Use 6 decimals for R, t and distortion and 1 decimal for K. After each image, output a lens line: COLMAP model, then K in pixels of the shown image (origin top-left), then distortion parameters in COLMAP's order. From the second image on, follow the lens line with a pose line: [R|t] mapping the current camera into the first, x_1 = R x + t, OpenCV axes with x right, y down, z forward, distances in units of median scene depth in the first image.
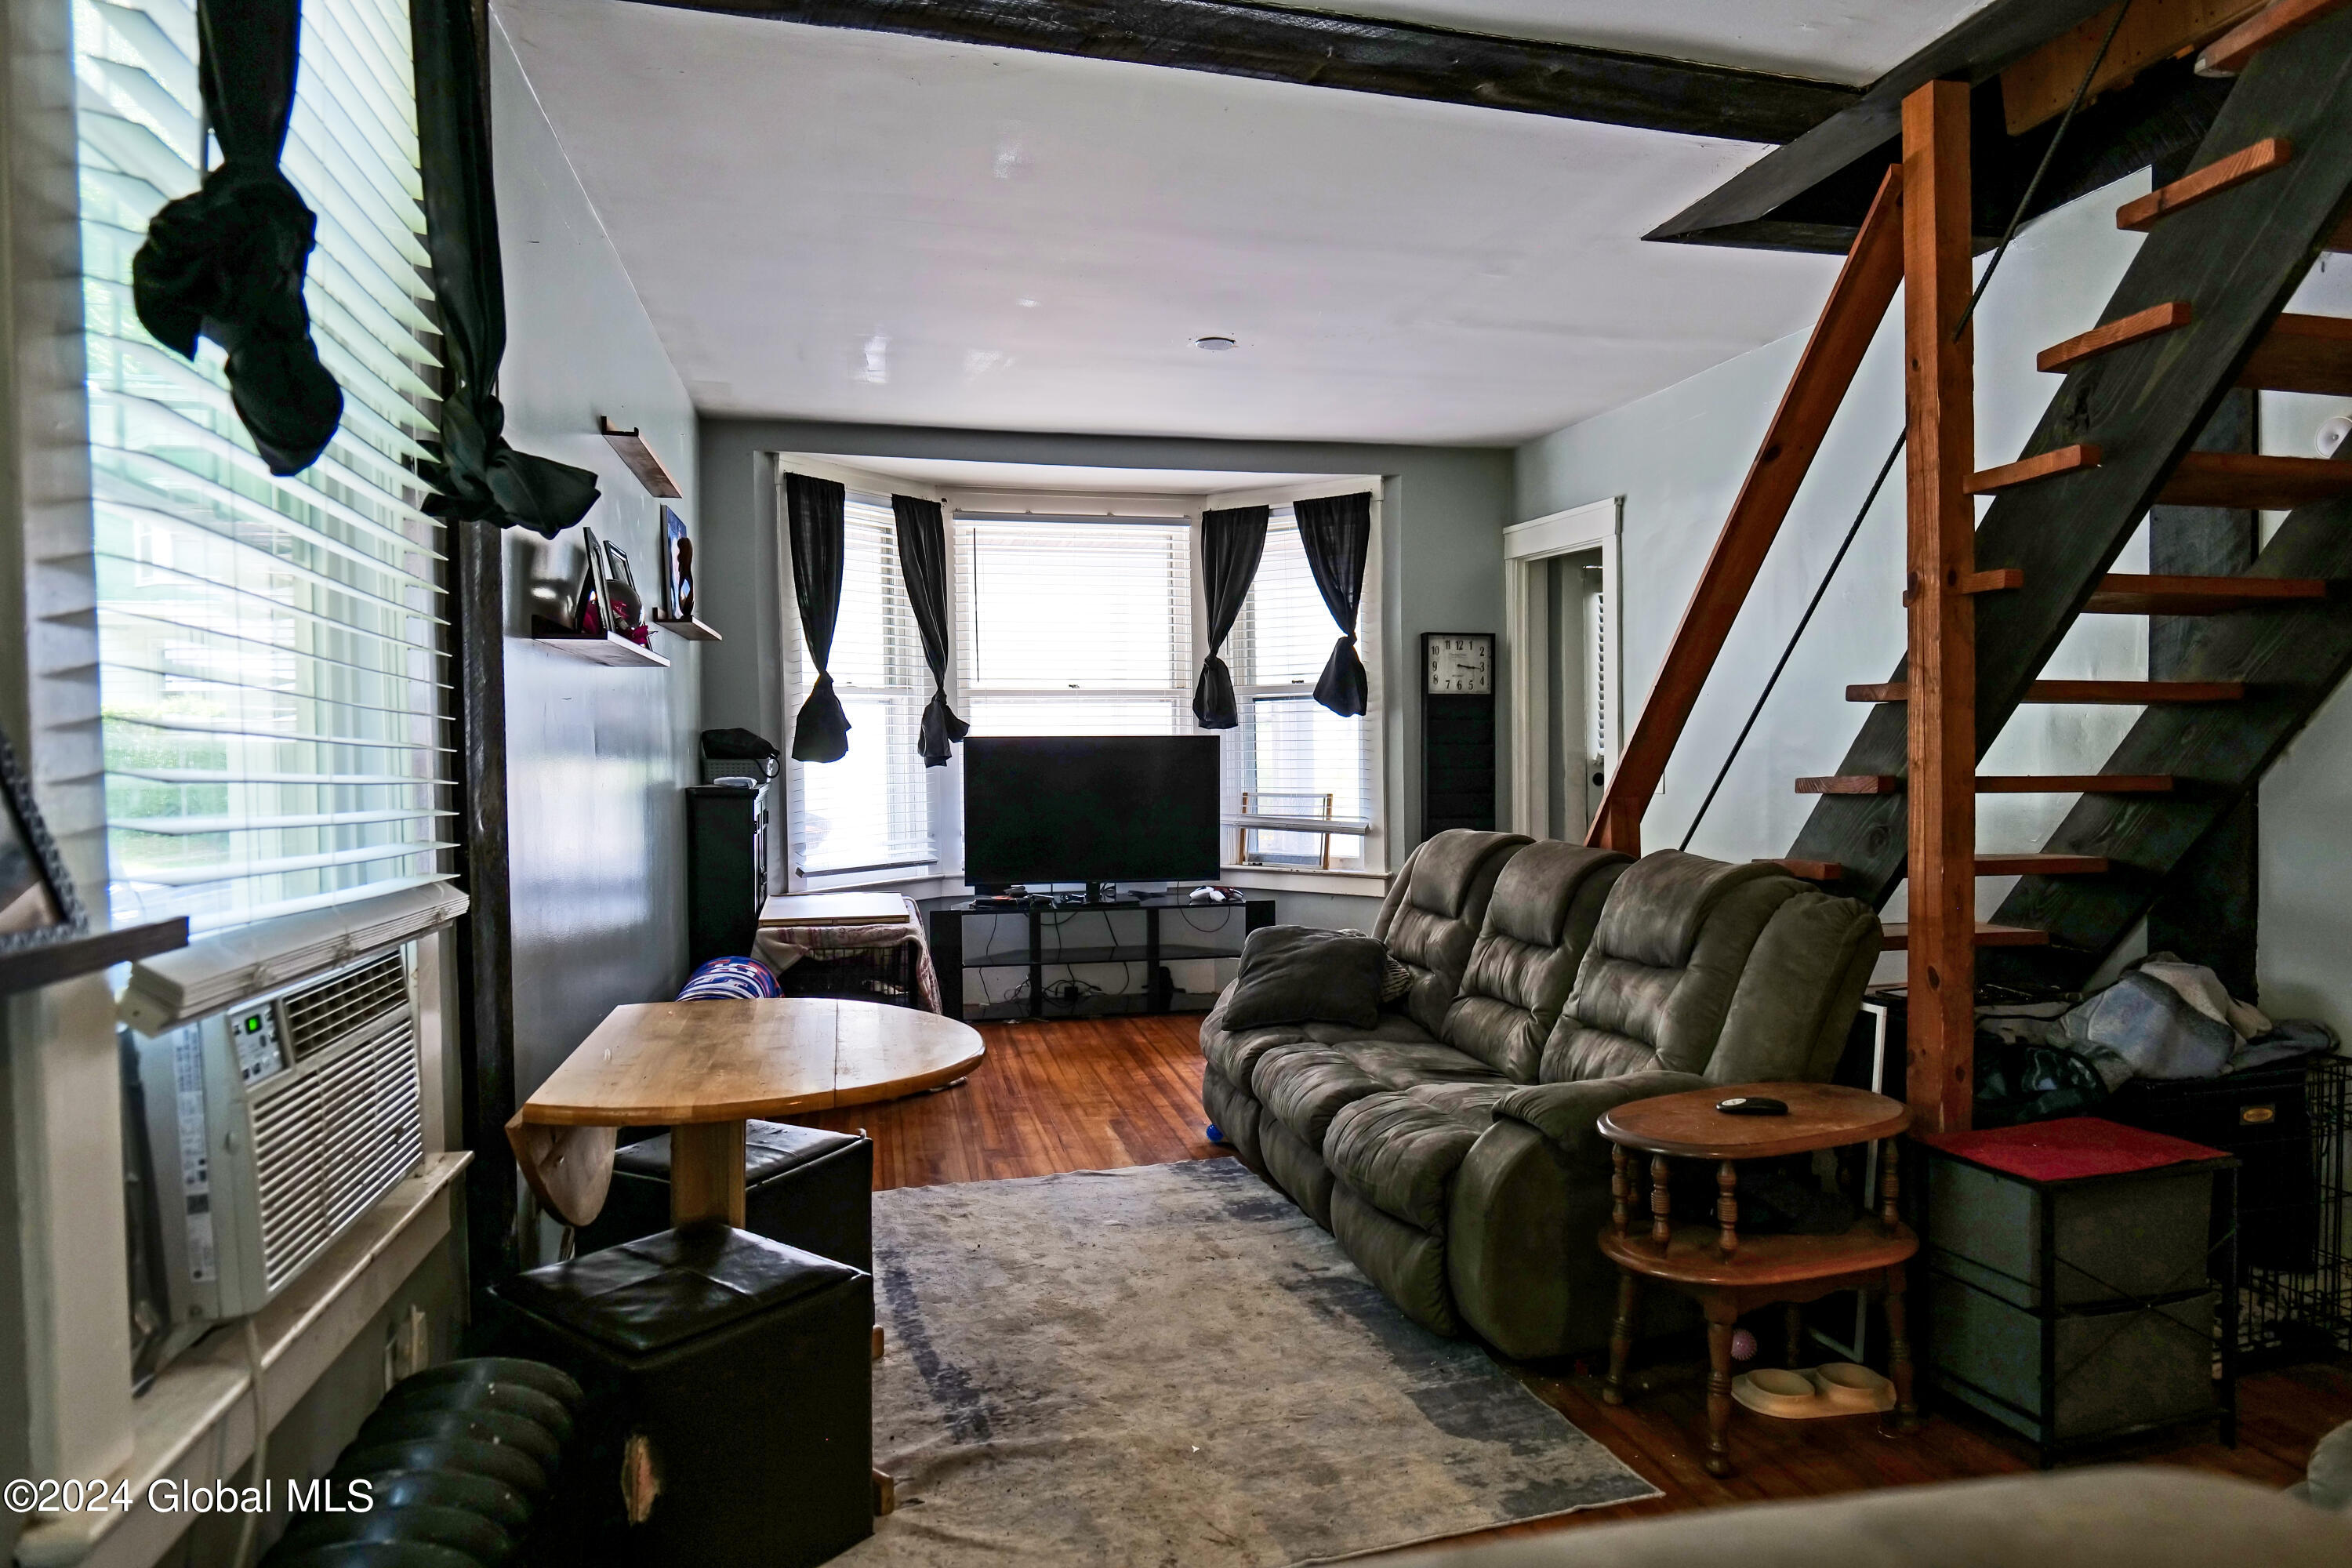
lens RADIAL K [[1380.2, 0, 1173.6], [0, 1380.2, 798.8], [0, 0, 1]] dist [-0.018308, 0.007589]
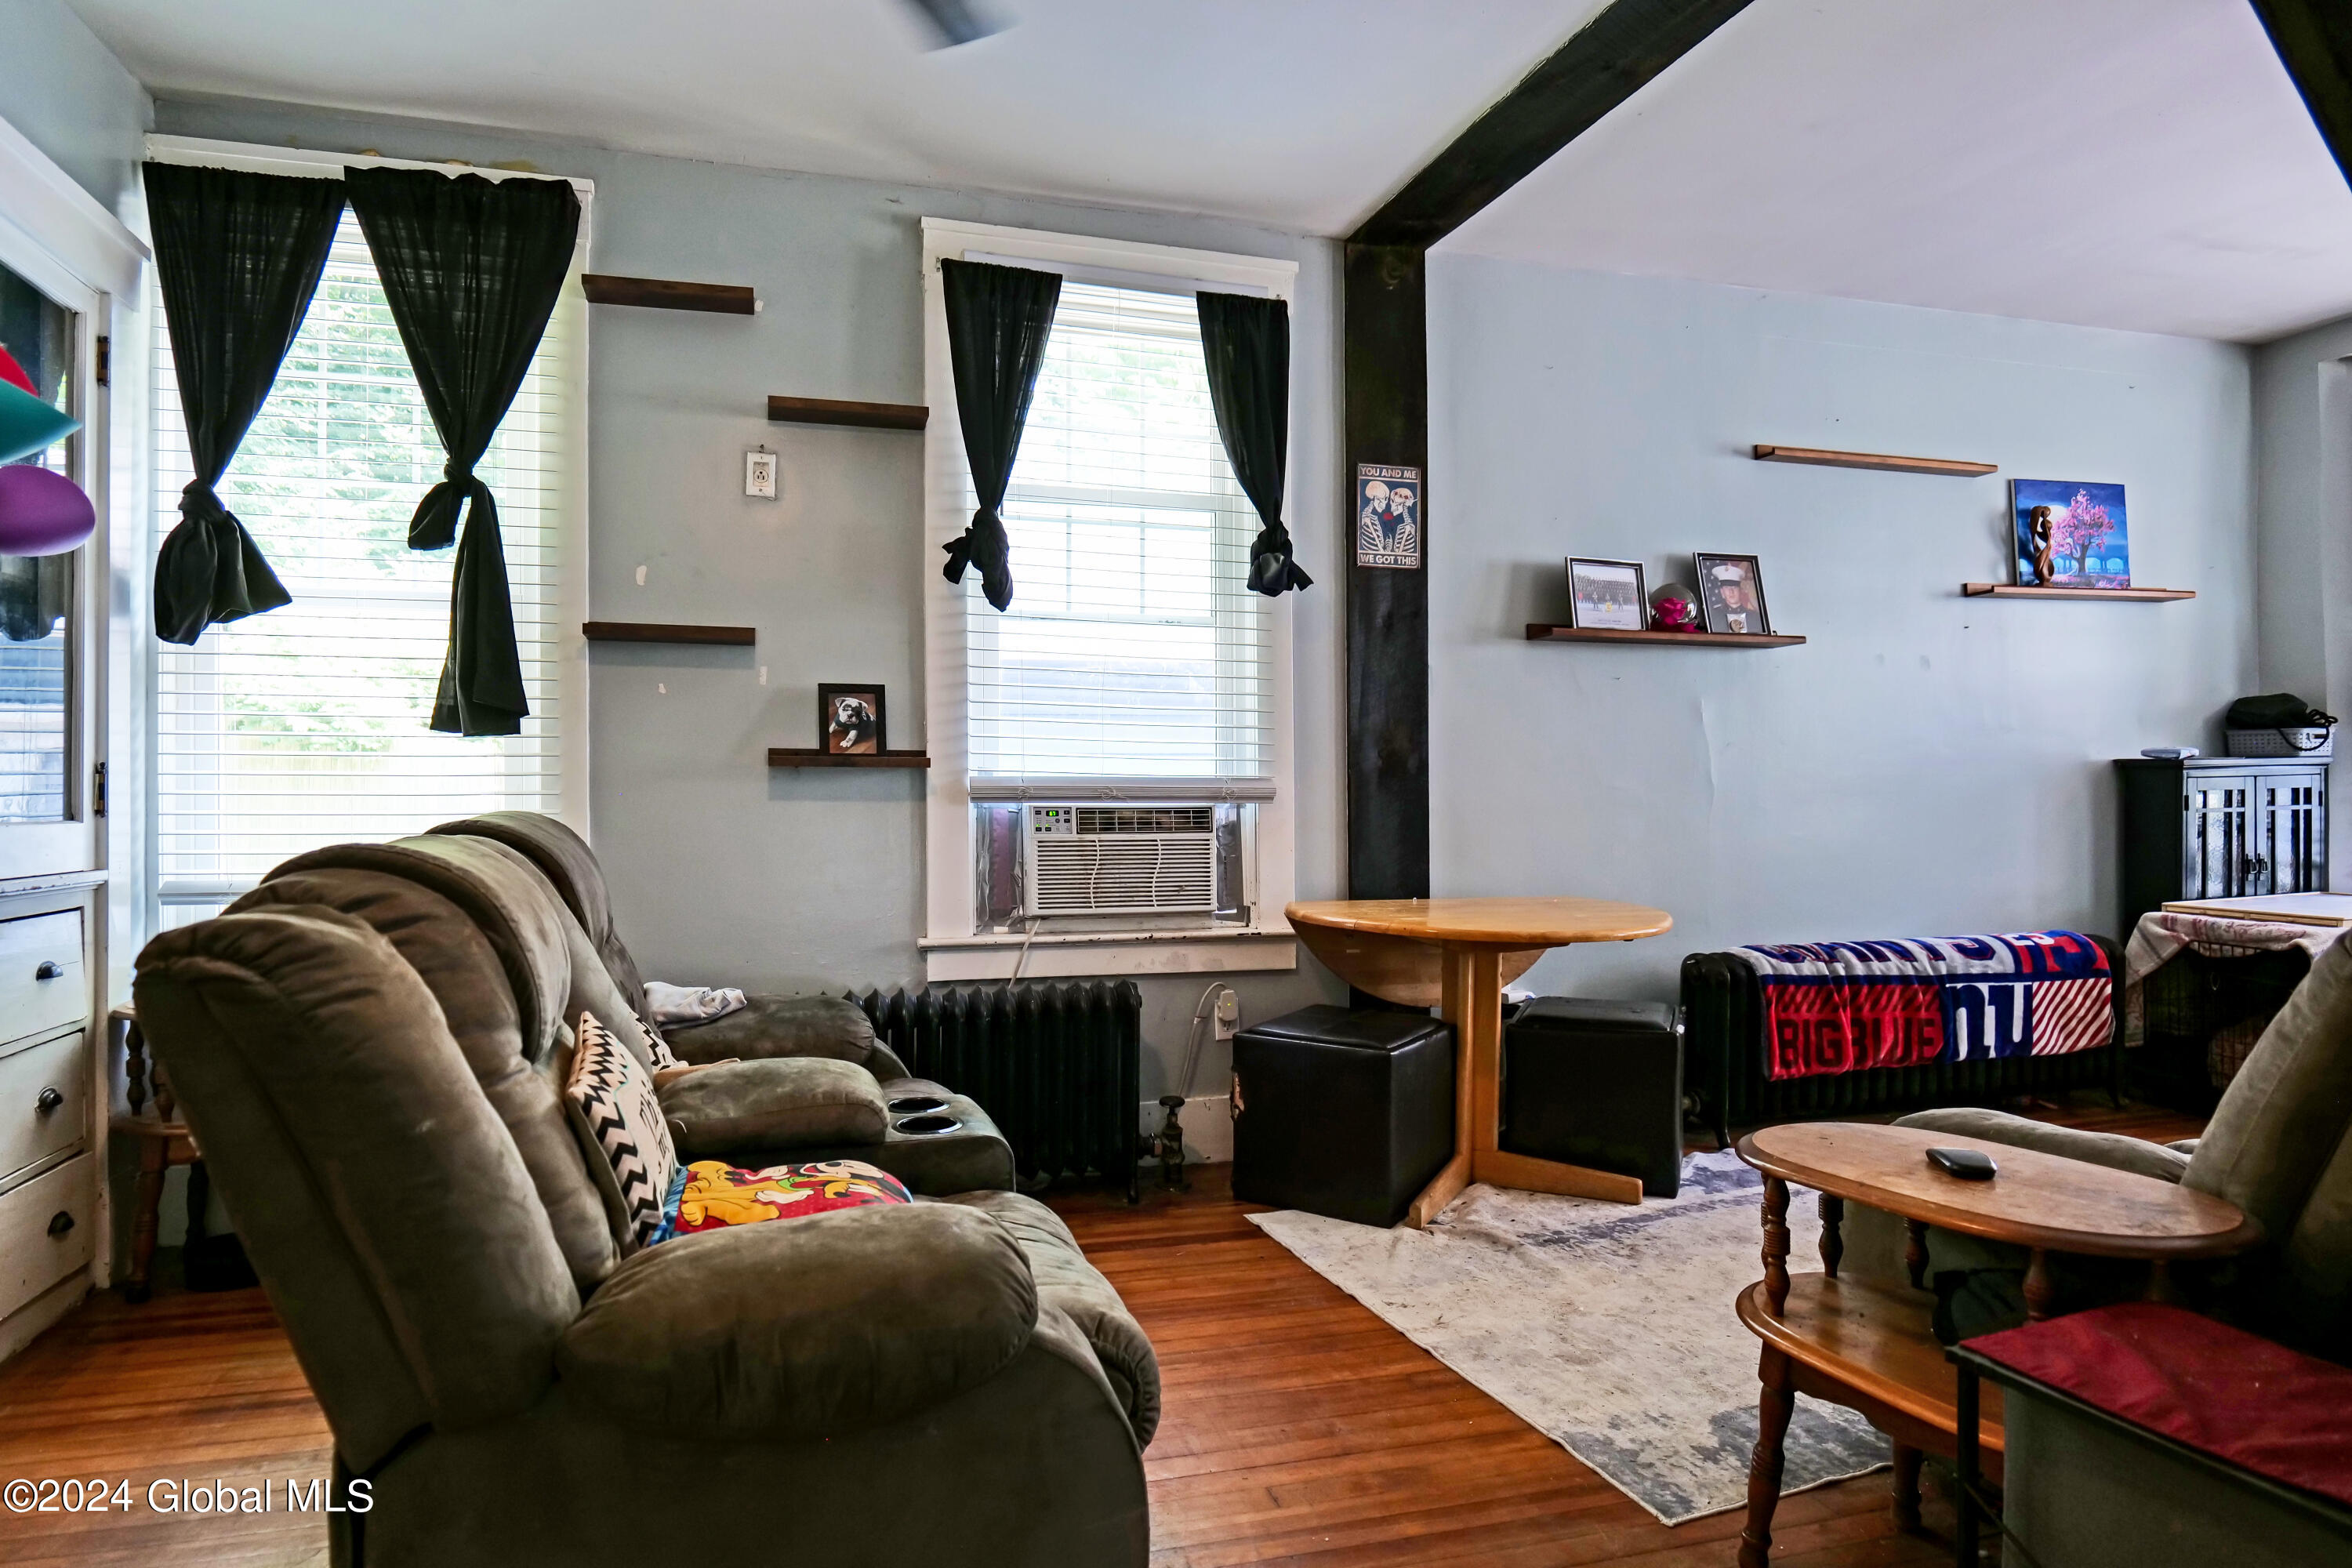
lens RADIAL K [[1380.2, 0, 1177.8], [0, 1380.2, 795.1], [0, 0, 1]] dist [-0.018308, 0.007589]
pose [[0.064314, 0.014262, -0.997828, 0.458499], [-0.029398, 0.999491, 0.012391, 0.020349], [0.997497, 0.028537, 0.064700, 0.243834]]
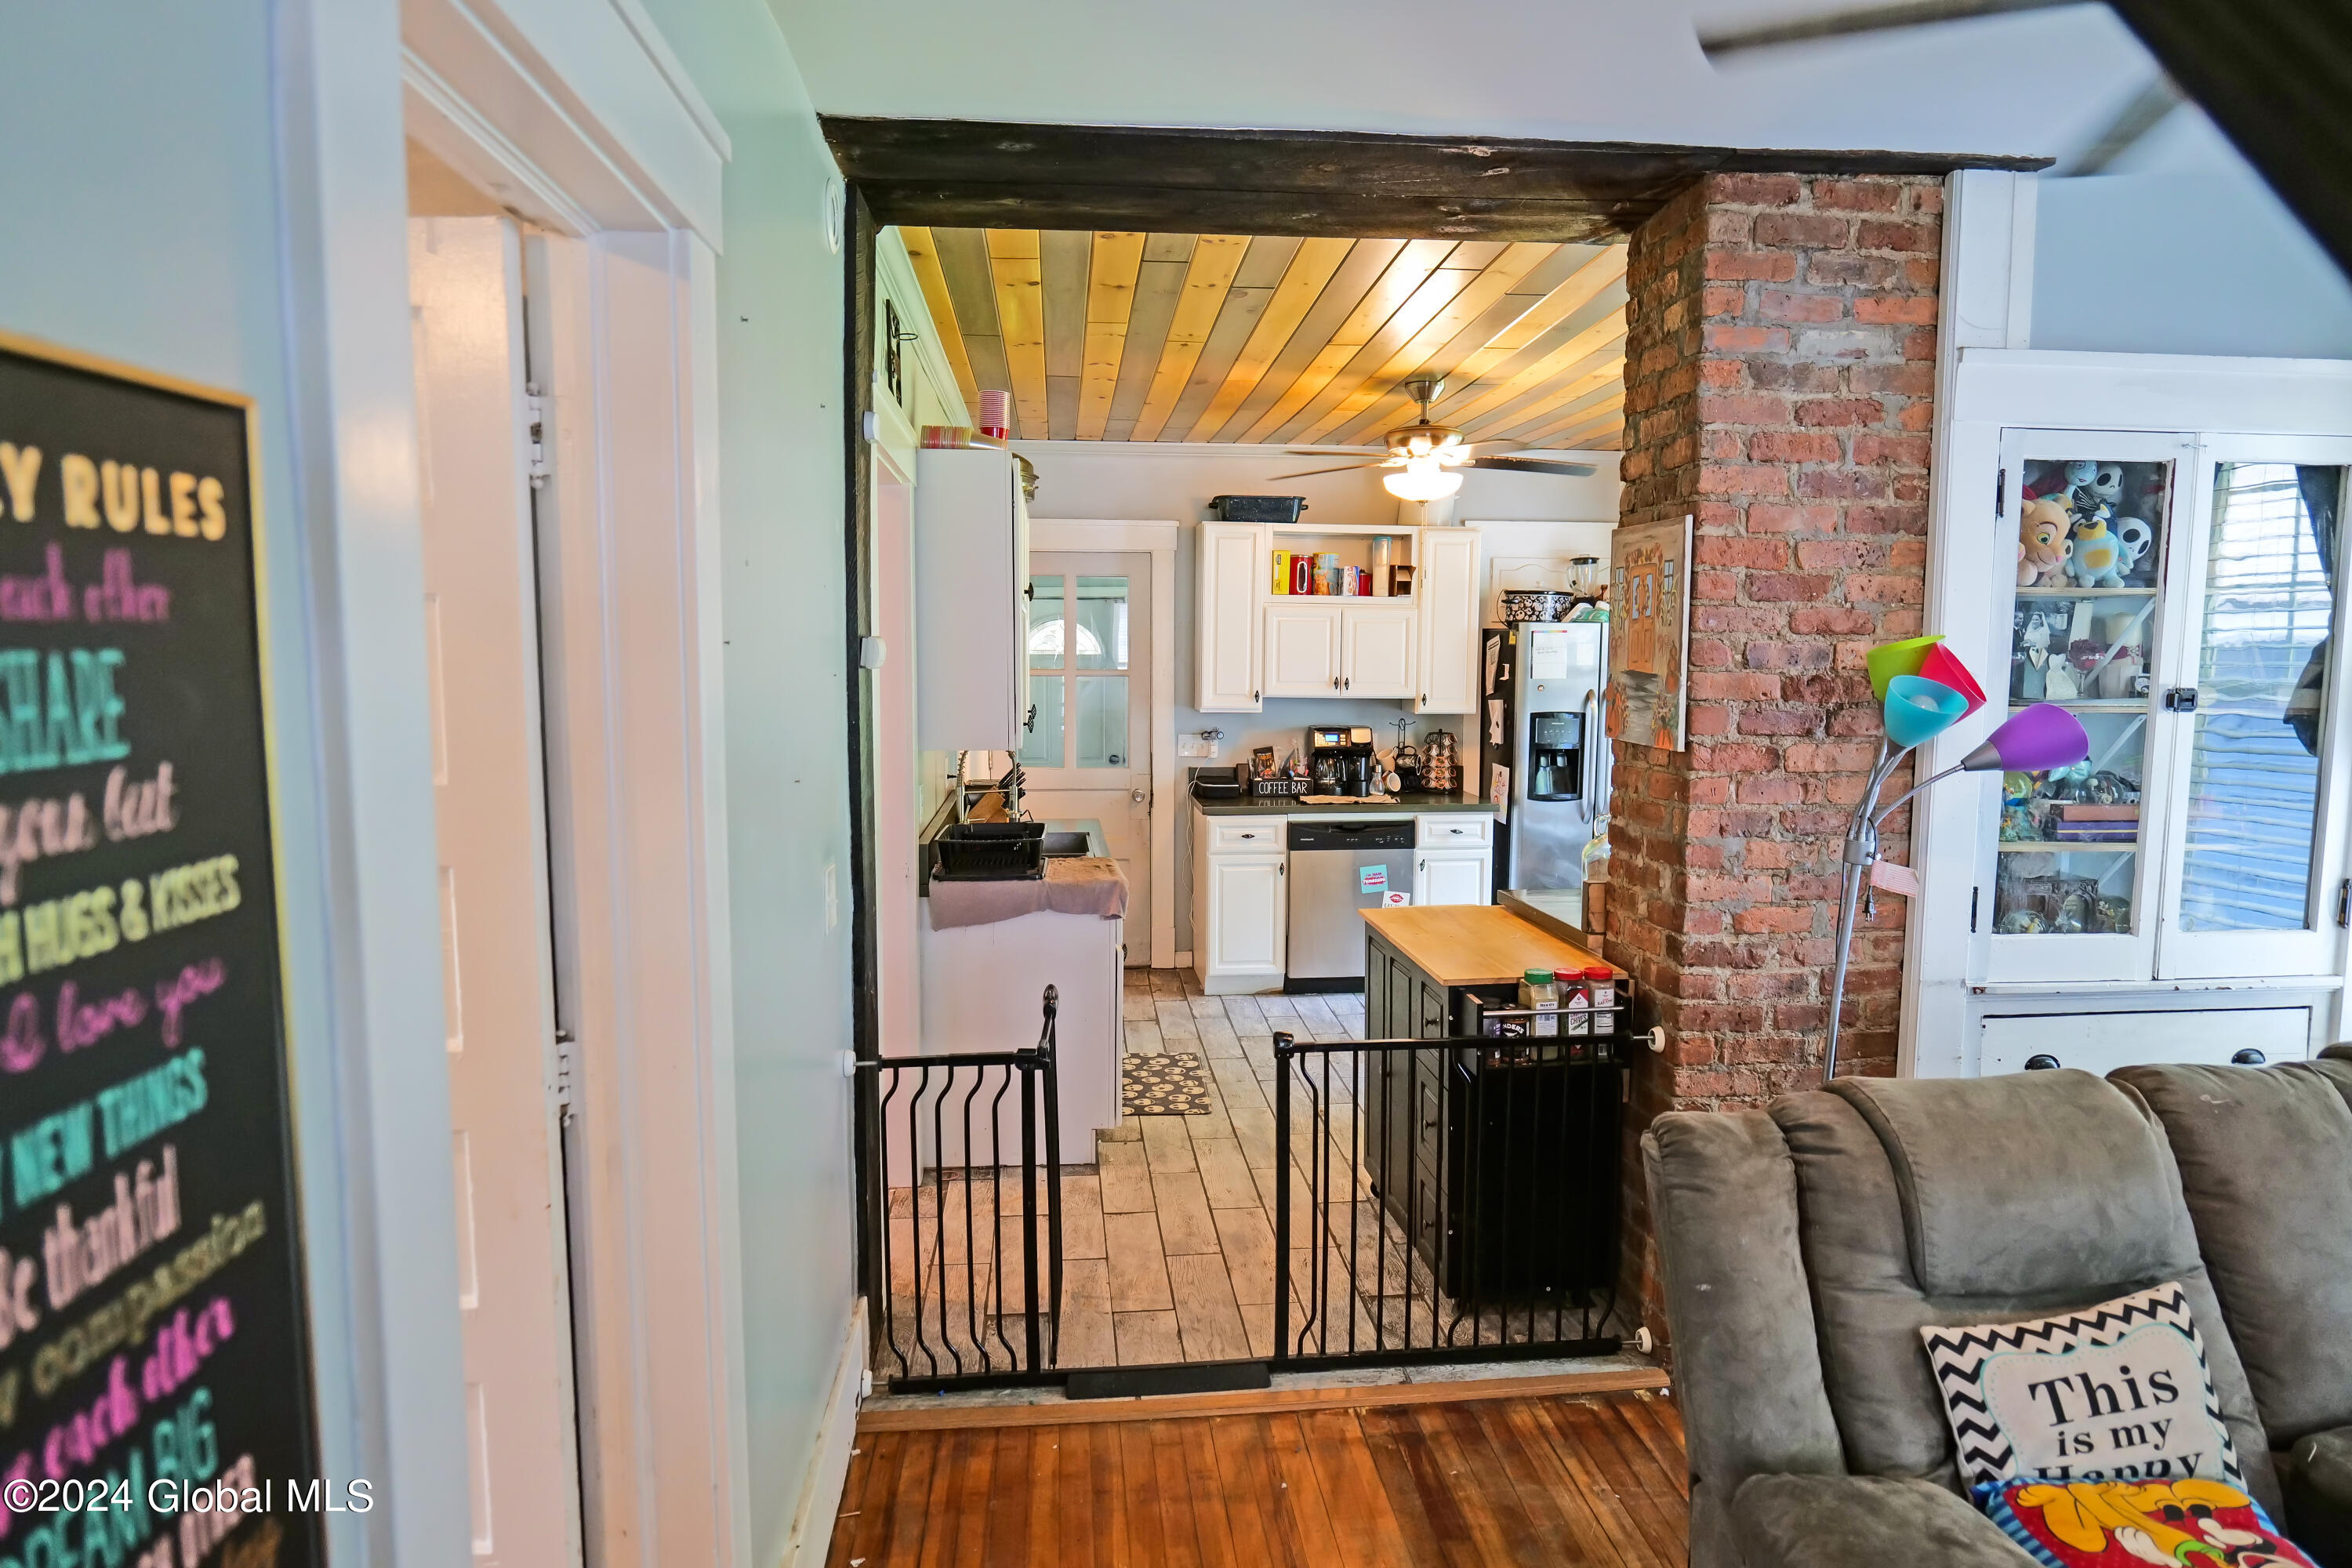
lens RADIAL K [[1380.2, 0, 1180.0], [0, 1380.2, 792.0], [0, 0, 1]] dist [-0.018308, 0.007589]
pose [[-0.991267, -0.001192, 0.131867, 0.327725], [0.016195, 0.991290, 0.130701, -0.080115], [-0.130874, 0.131695, -0.982613, 0.456792]]
